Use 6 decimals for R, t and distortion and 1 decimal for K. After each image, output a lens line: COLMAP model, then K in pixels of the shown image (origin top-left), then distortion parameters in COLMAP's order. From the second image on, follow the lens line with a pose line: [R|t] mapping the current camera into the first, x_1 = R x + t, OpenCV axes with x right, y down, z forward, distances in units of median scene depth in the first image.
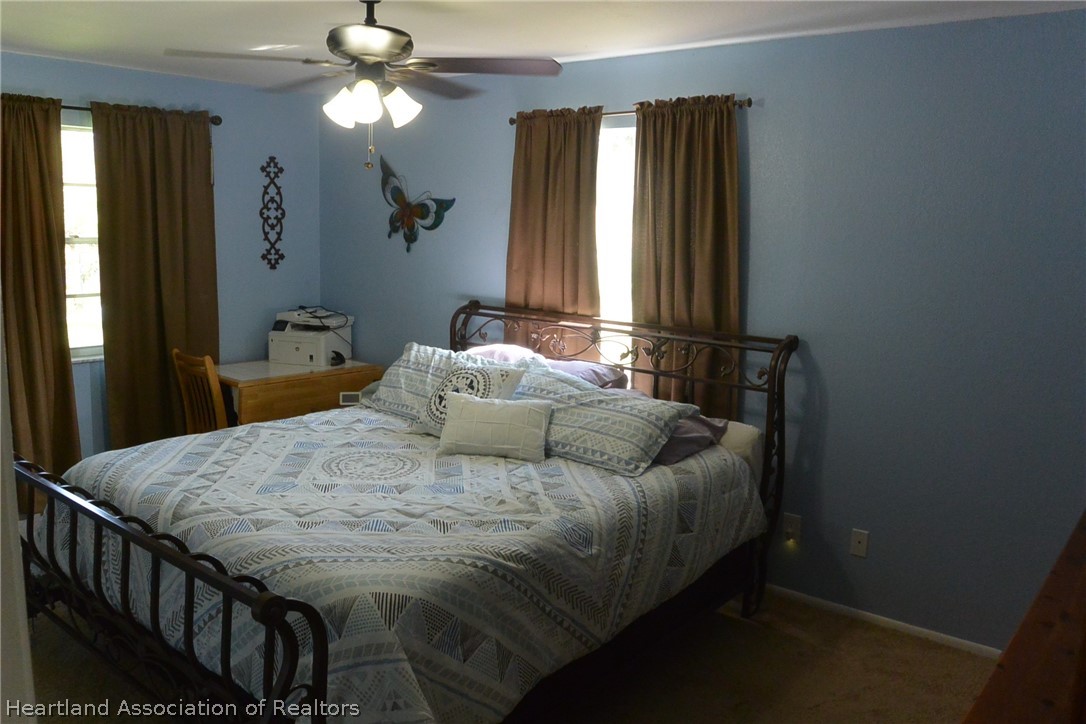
lens RADIAL K [[859.7, 0, 547.6], [0, 859.7, 346.1], [0, 0, 1]] dist [-0.079610, 0.025416]
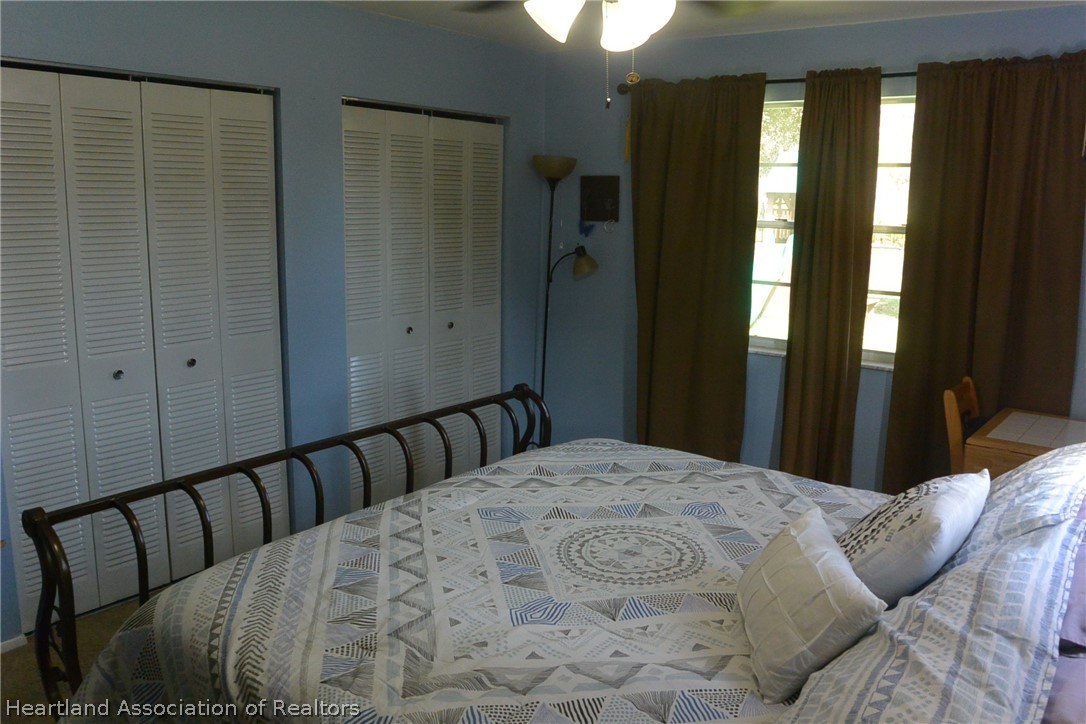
lens RADIAL K [[859.7, 0, 546.1], [0, 859.7, 354.7], [0, 0, 1]] dist [-0.079610, 0.025416]
pose [[0.041906, 0.158887, -0.986407, 0.388304], [-0.156408, 0.976145, 0.150589, -0.095556], [0.986803, 0.147972, 0.065757, 0.768681]]
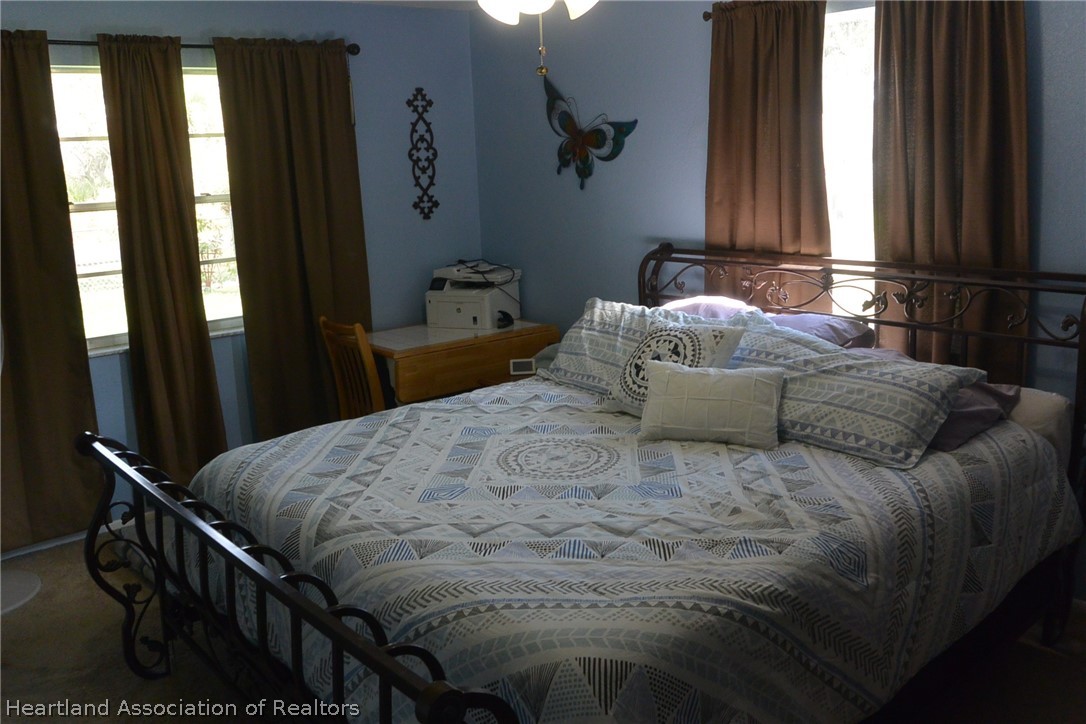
lens RADIAL K [[932.3, 0, 545.6], [0, 932.3, 336.3], [0, 0, 1]] dist [-0.085673, 0.043272]
pose [[0.981211, -0.033842, -0.189948, -0.044961], [0.042345, 0.998266, 0.040888, -0.007775], [0.188235, -0.048163, 0.980942, 0.143830]]
